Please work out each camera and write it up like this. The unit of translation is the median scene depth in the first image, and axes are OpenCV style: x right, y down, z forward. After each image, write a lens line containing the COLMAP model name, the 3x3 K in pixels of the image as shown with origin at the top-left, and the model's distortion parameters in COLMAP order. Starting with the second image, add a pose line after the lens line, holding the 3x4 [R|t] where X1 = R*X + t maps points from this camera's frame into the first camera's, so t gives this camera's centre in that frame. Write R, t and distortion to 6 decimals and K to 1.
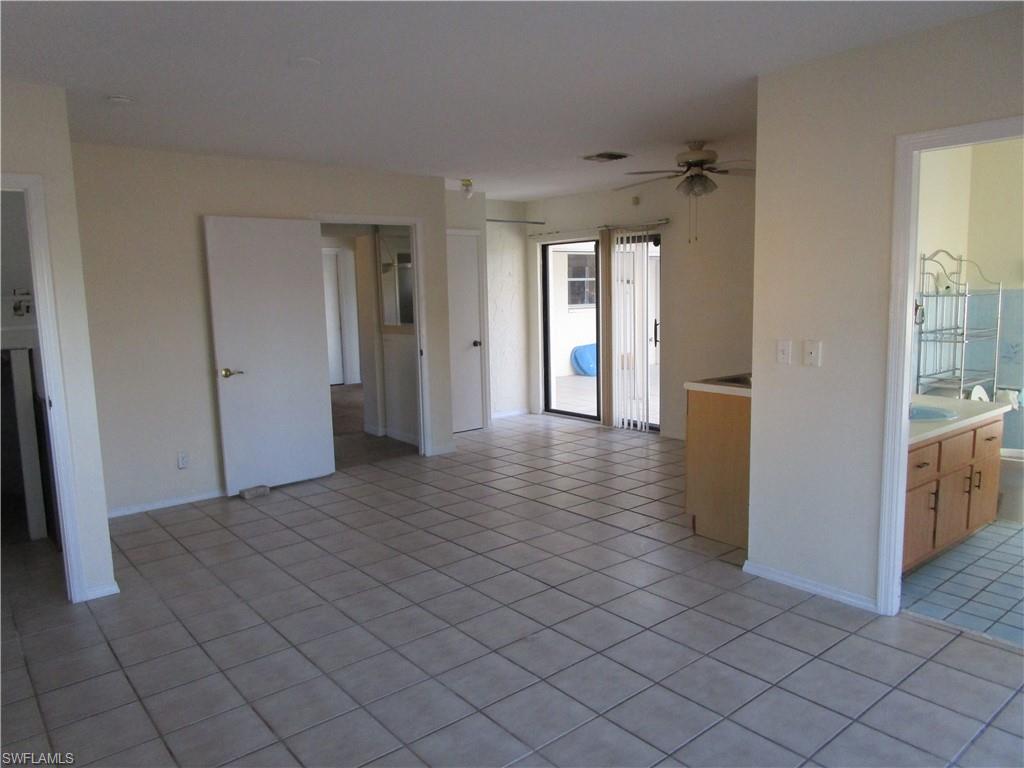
lens RADIAL K [[722.9, 0, 512.0], [0, 722.9, 384.0], [0, 0, 1]] dist [-0.010836, -0.005437]
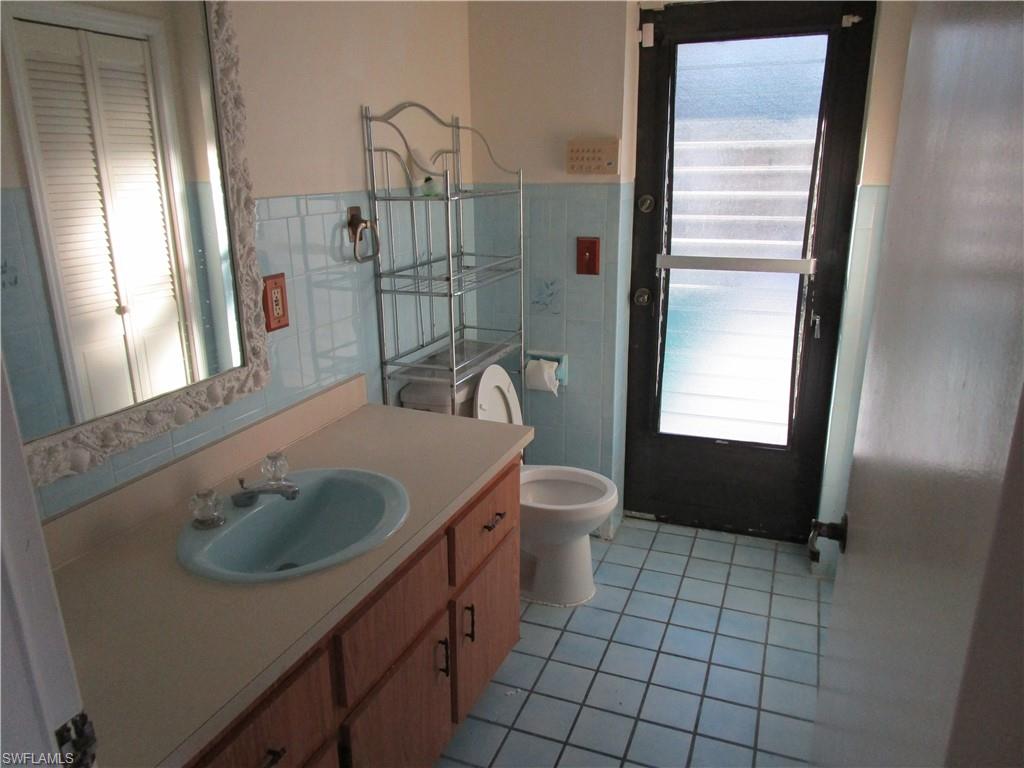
lens RADIAL K [[730.7, 0, 512.0], [0, 730.7, 384.0], [0, 0, 1]] dist [-0.000642, 0.000387]
pose [[0.874364, -0.130040, 0.467523, 0.398372], [0.060005, 0.985005, 0.161754, -0.072201], [-0.481547, -0.113378, 0.869056, 0.506156]]
